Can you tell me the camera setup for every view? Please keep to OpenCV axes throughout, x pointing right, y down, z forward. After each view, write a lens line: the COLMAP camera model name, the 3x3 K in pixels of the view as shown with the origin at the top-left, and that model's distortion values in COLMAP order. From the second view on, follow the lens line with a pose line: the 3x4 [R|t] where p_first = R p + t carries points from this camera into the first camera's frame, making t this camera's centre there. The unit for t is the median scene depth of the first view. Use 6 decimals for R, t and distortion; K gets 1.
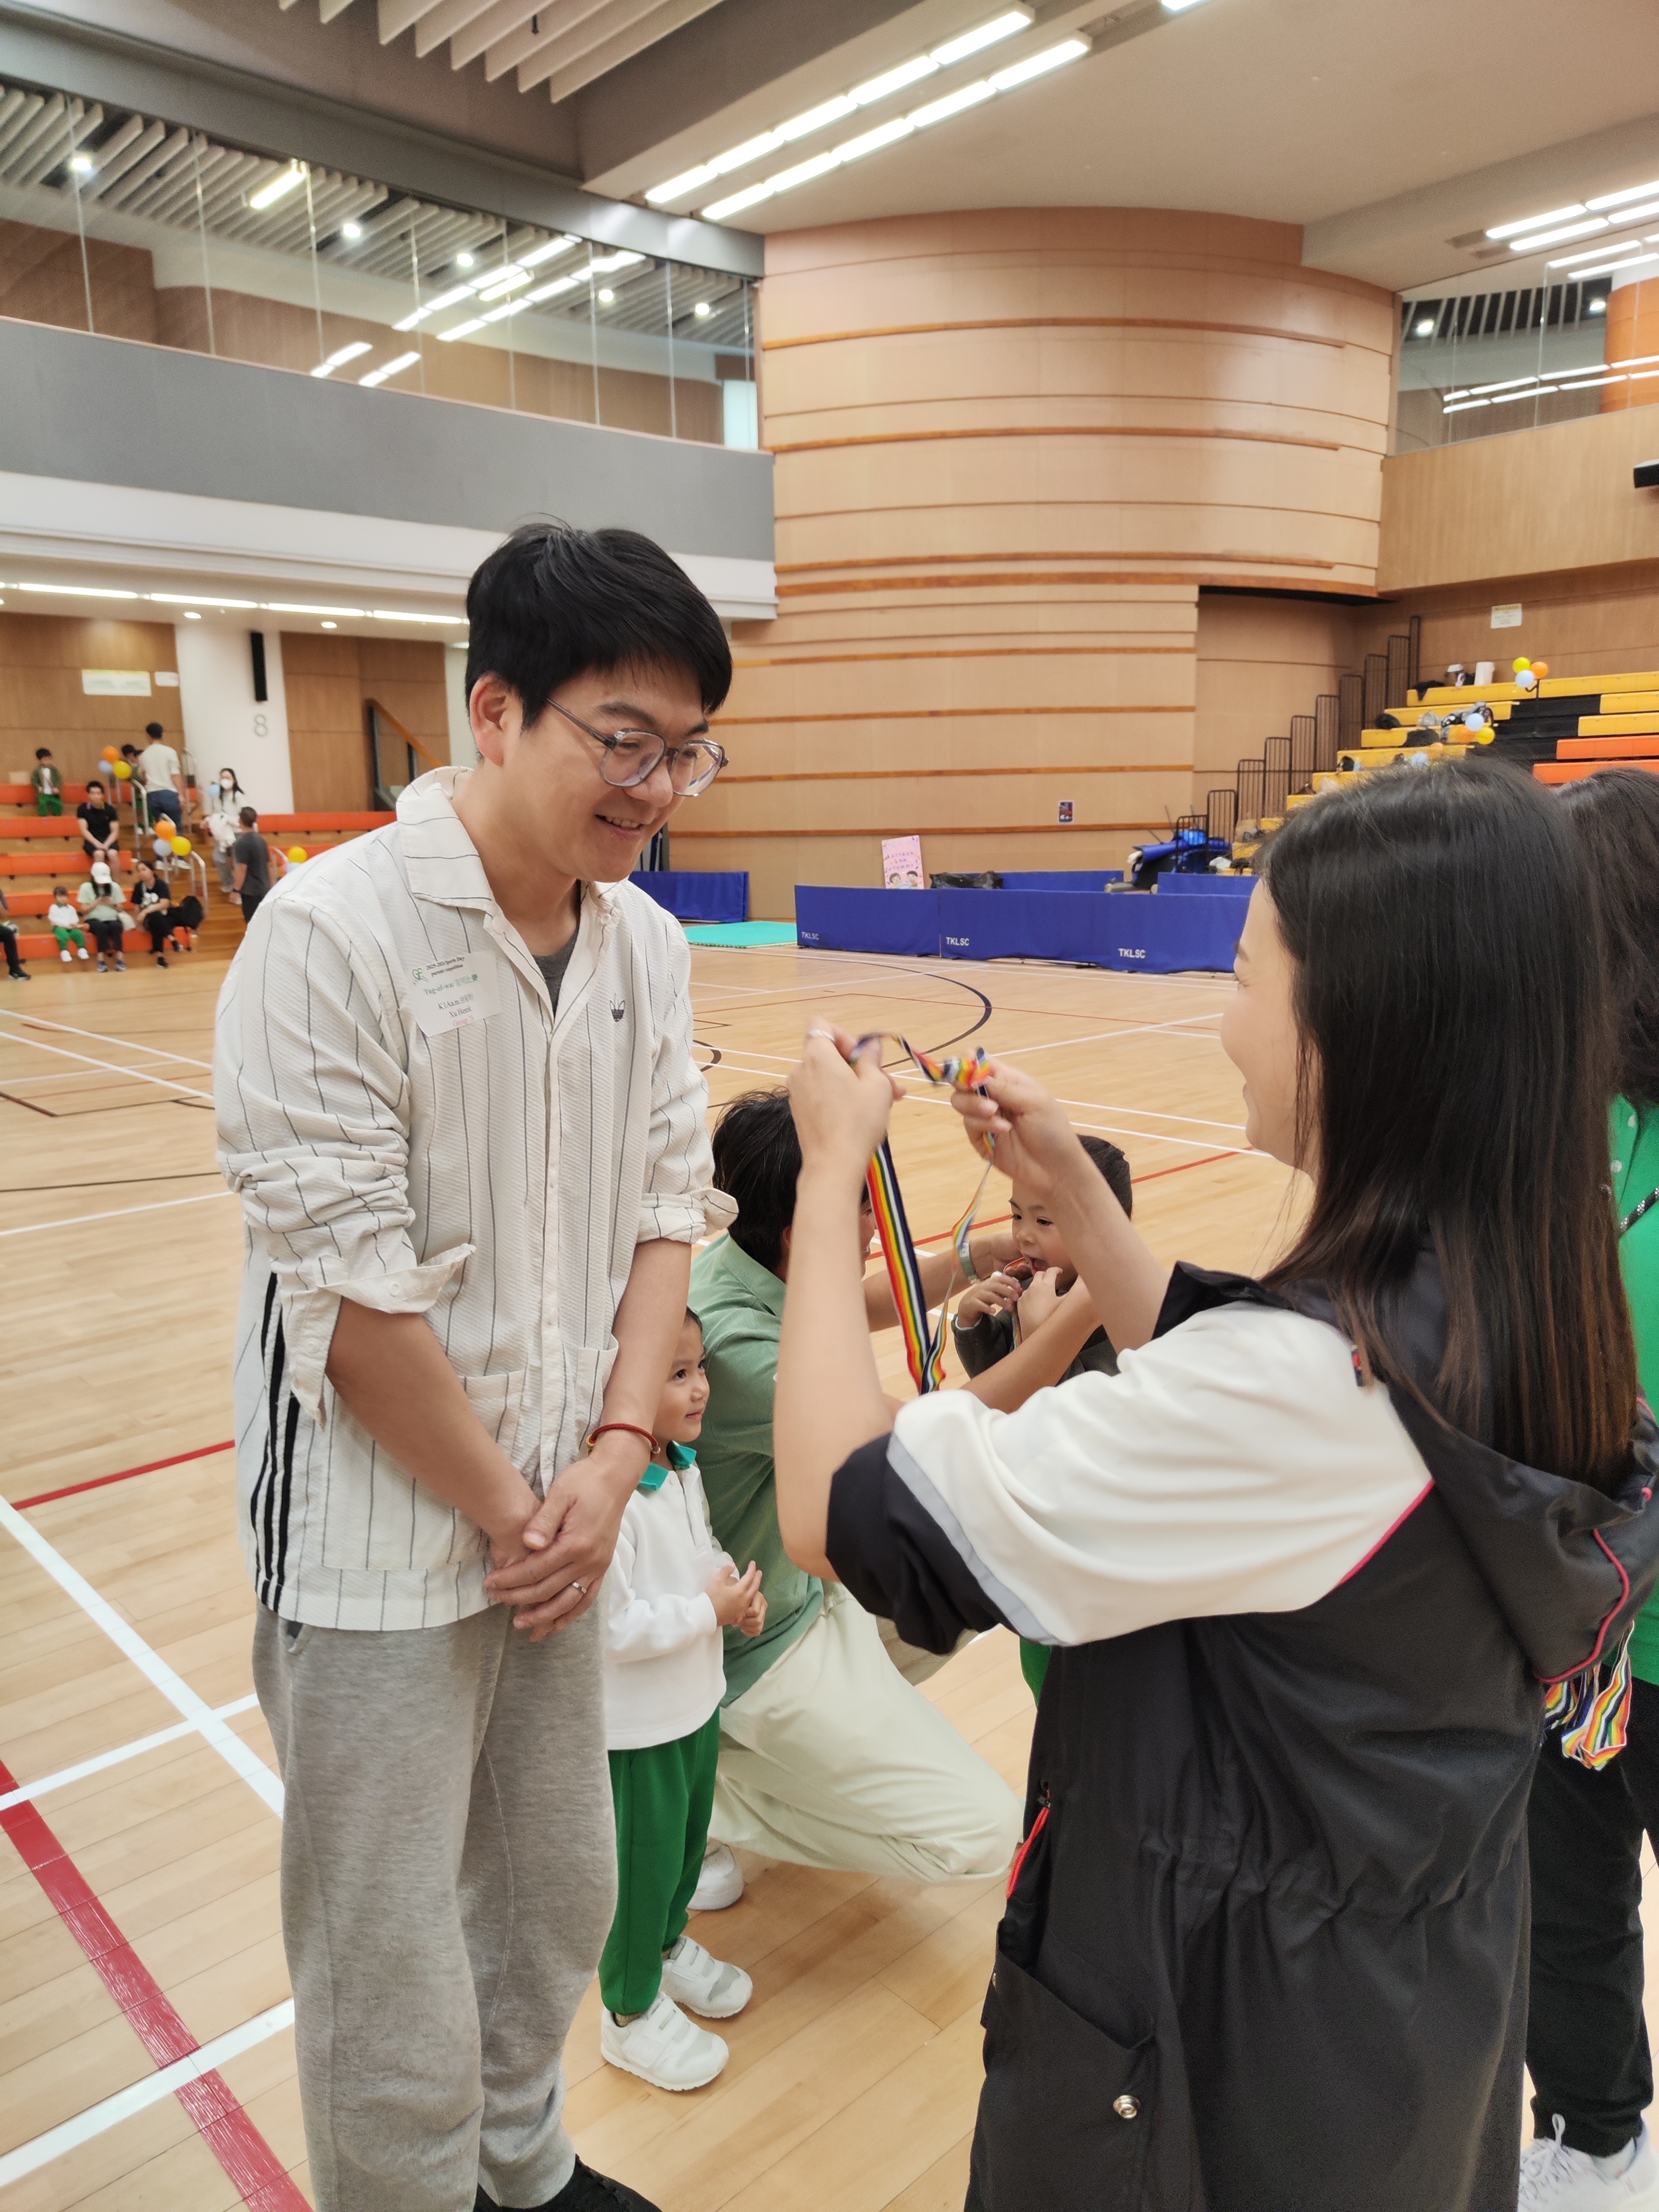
lens RADIAL K [[1566.0, 0, 829.5], [0, 1566.0, 1106.0], [0, 0, 1]] dist [-0.007061, 0.012142]
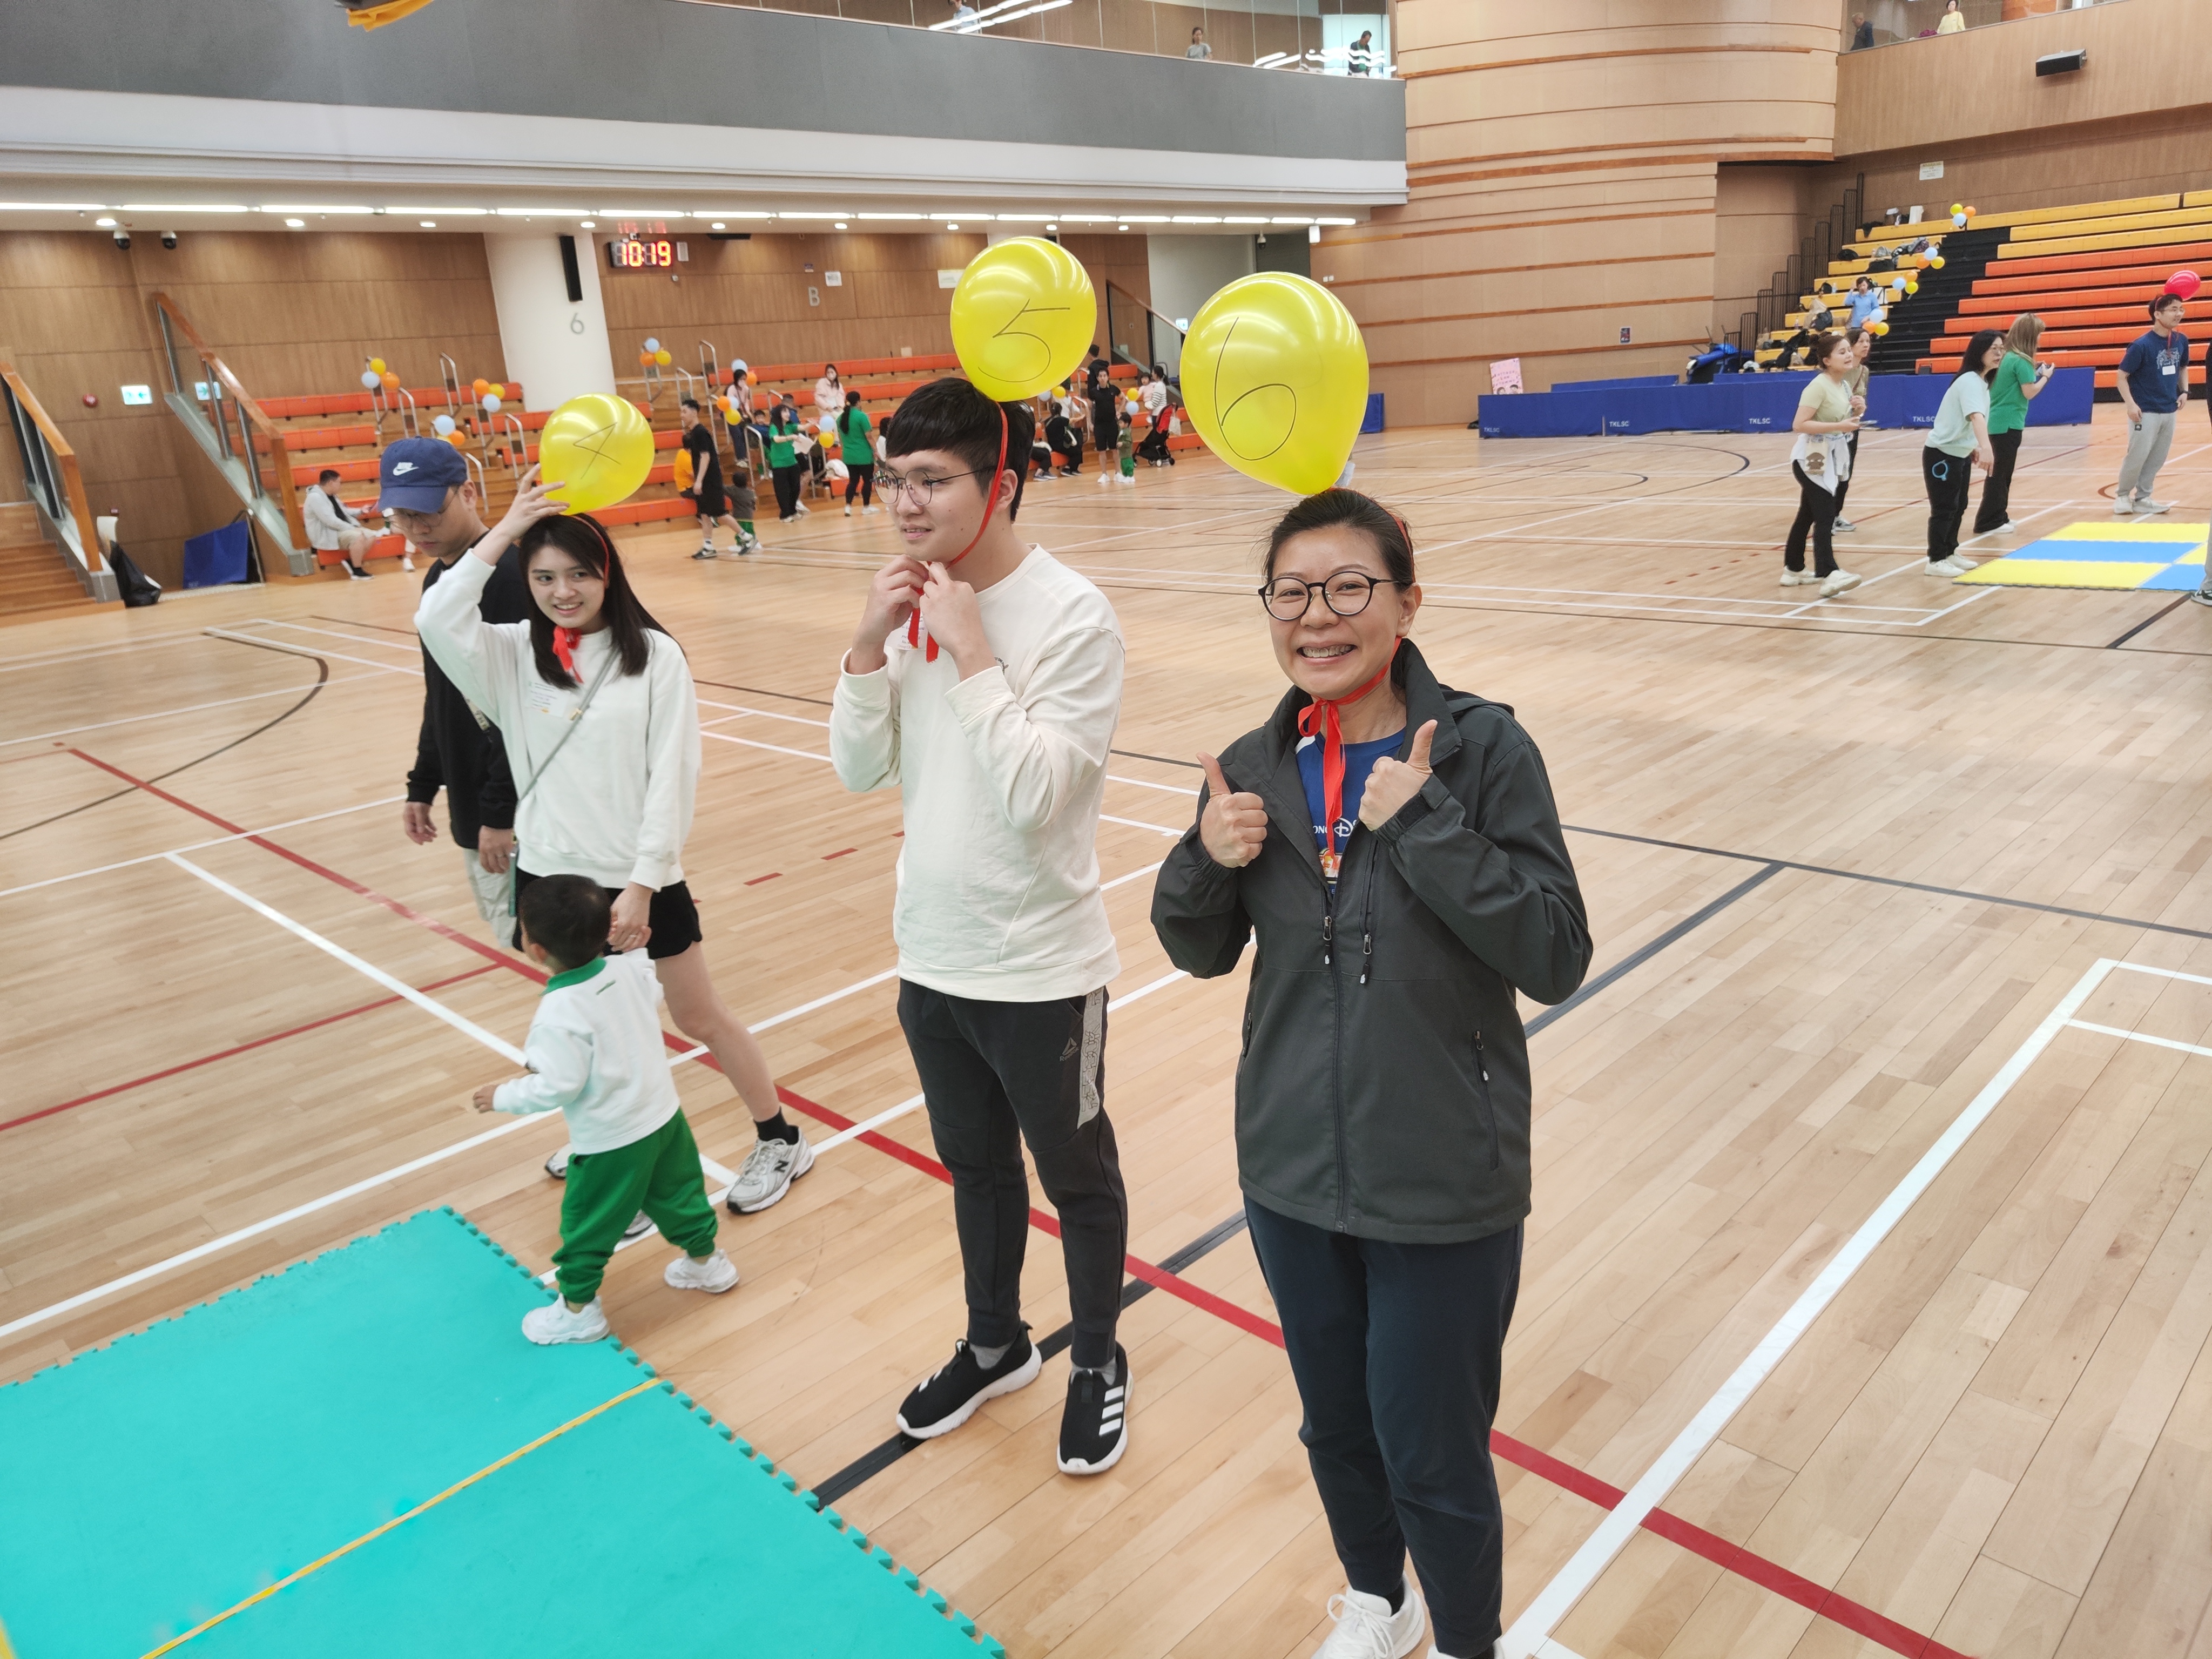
lens RADIAL K [[1566.0, 0, 1111.4], [0, 1566.0, 790.9], [0, 0, 1]] dist [-0.007061, 0.012142]
pose [[0.997924, -0.061854, 0.017944, -0.354600], [0.060148, 0.994677, 0.083666, 0.071023], [-0.023023, -0.082413, 0.996332, -0.405995]]
